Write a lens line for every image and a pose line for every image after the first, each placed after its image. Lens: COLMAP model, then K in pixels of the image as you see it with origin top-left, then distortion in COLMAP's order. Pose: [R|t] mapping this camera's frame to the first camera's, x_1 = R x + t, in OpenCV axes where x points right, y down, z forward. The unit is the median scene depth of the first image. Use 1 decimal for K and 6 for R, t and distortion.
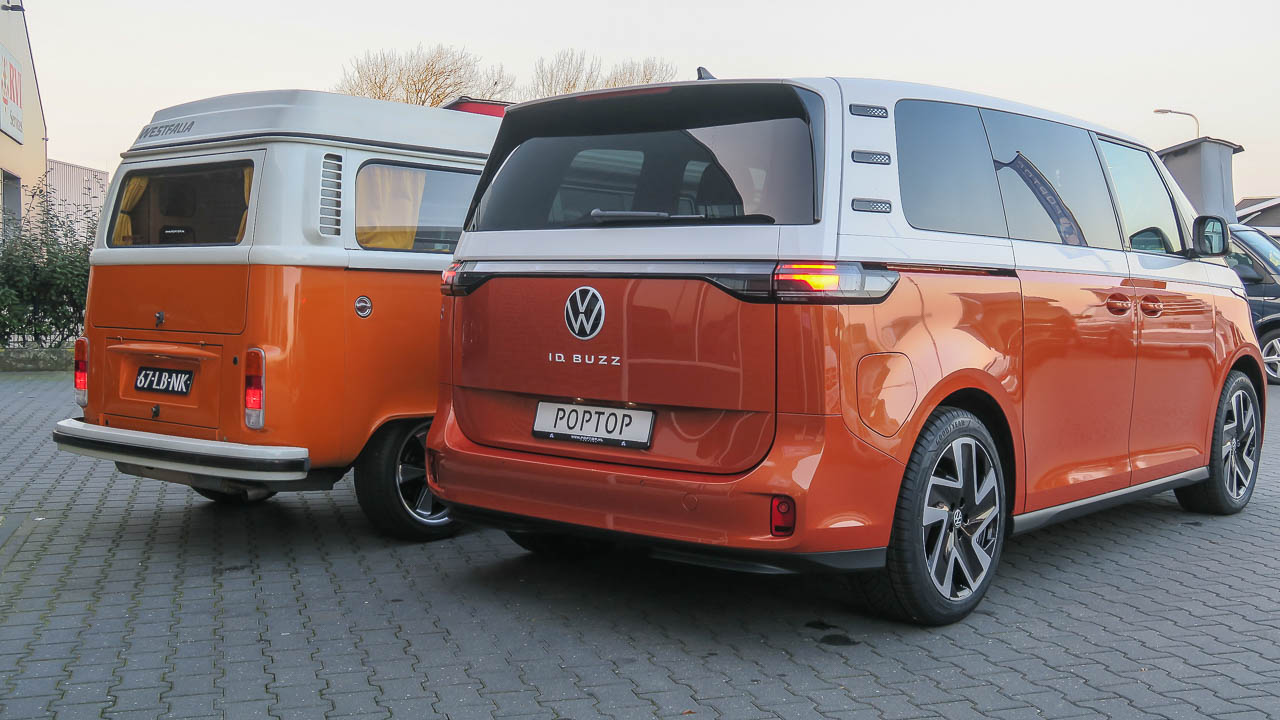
lens RADIAL K [[1404.1, 0, 640.0], [0, 1404.1, 360.0], [0, 0, 1]] dist [0.016625, 0.016171]
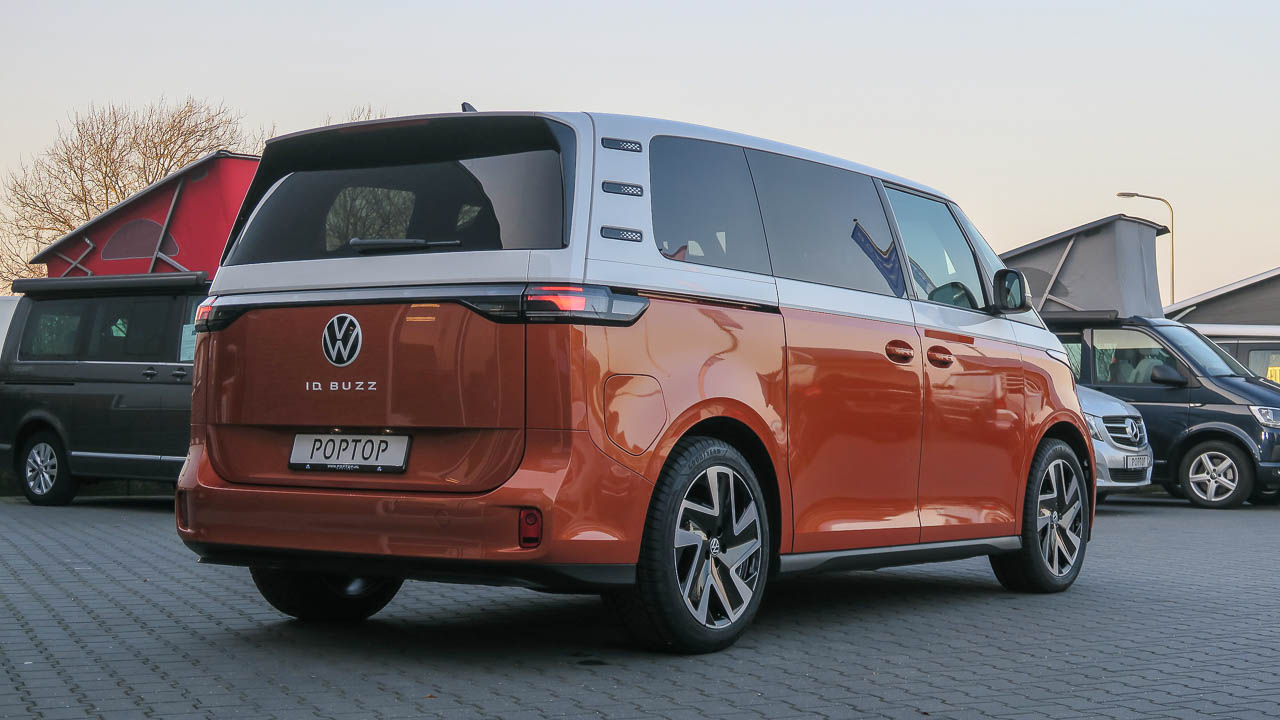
lens RADIAL K [[1956.6, 0, 640.0], [0, 1956.6, 360.0], [0, 0, 1]] dist [0.015810, 0.003126]
pose [[0.996142, 0.005517, 0.087586, 0.049958], [0.002460, 0.995875, -0.090706, 0.107663], [-0.087725, 0.090571, 0.992019, -0.401335]]
